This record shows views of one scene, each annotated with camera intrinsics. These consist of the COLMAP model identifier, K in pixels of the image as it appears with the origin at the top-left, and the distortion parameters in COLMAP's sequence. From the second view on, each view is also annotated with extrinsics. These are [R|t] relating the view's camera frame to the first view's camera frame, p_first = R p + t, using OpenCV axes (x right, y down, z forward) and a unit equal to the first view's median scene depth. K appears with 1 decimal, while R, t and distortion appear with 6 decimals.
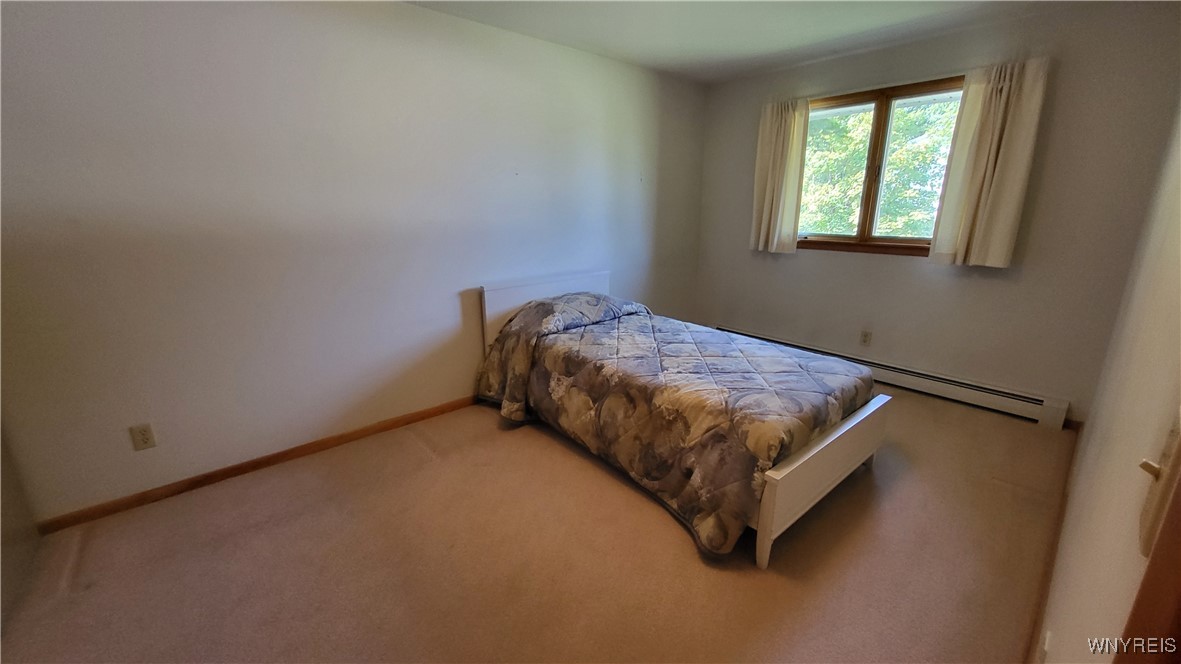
lens RADIAL K [[461.9, 0, 585.8], [0, 461.9, 335.9], [0, 0, 1]] dist [-0.002894, 0.000231]
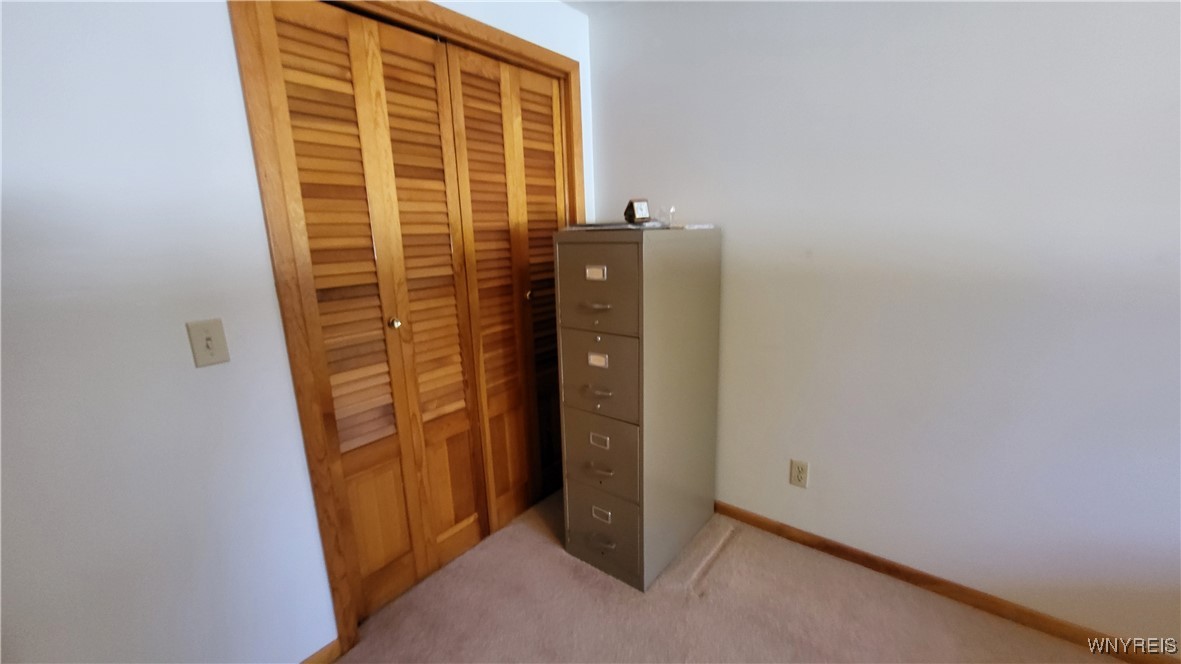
lens RADIAL K [[461.9, 0, 595.6], [0, 461.9, 326.8], [0, 0, 1]] dist [-0.002894, 0.000231]
pose [[0.192108, 0.202169, -0.960324, -0.181925], [-0.237507, 0.959039, 0.154386, -0.107207], [0.952200, 0.198424, 0.232255, 0.301495]]
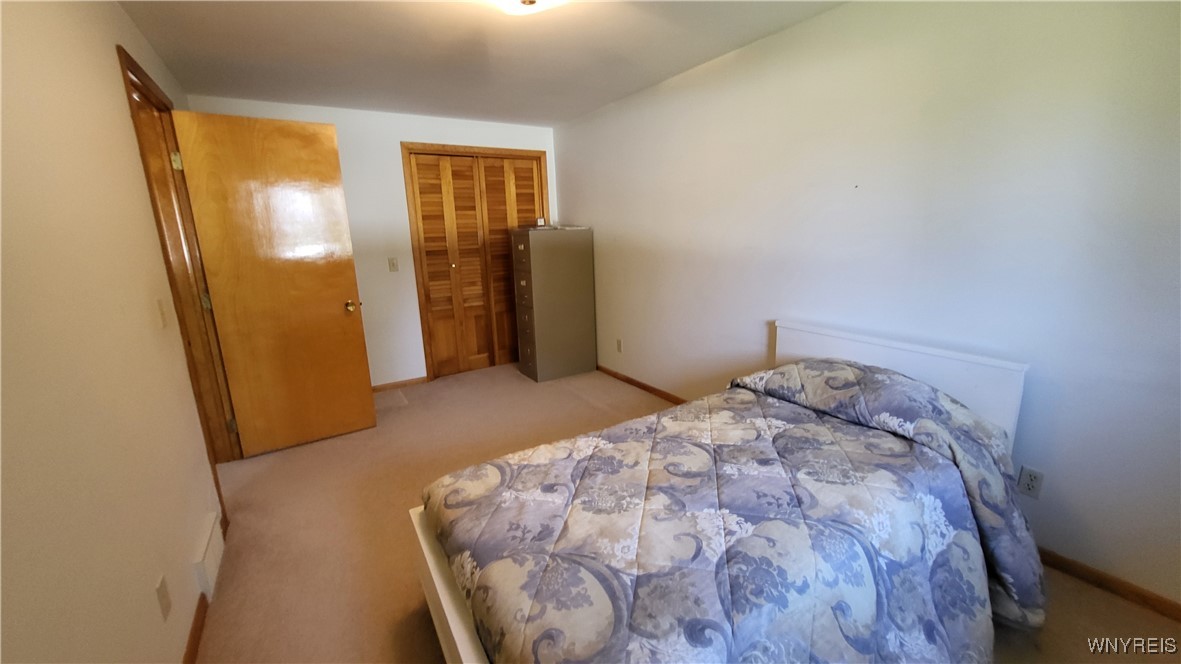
lens RADIAL K [[461.9, 0, 593.5], [0, 461.9, 324.0], [0, 0, 1]] dist [-0.002894, 0.000231]
pose [[-0.146103, 0.211978, -0.966292, 0.883513], [-0.234925, 0.941397, 0.242037, -0.299105], [0.960970, 0.262369, -0.087742, 0.962964]]
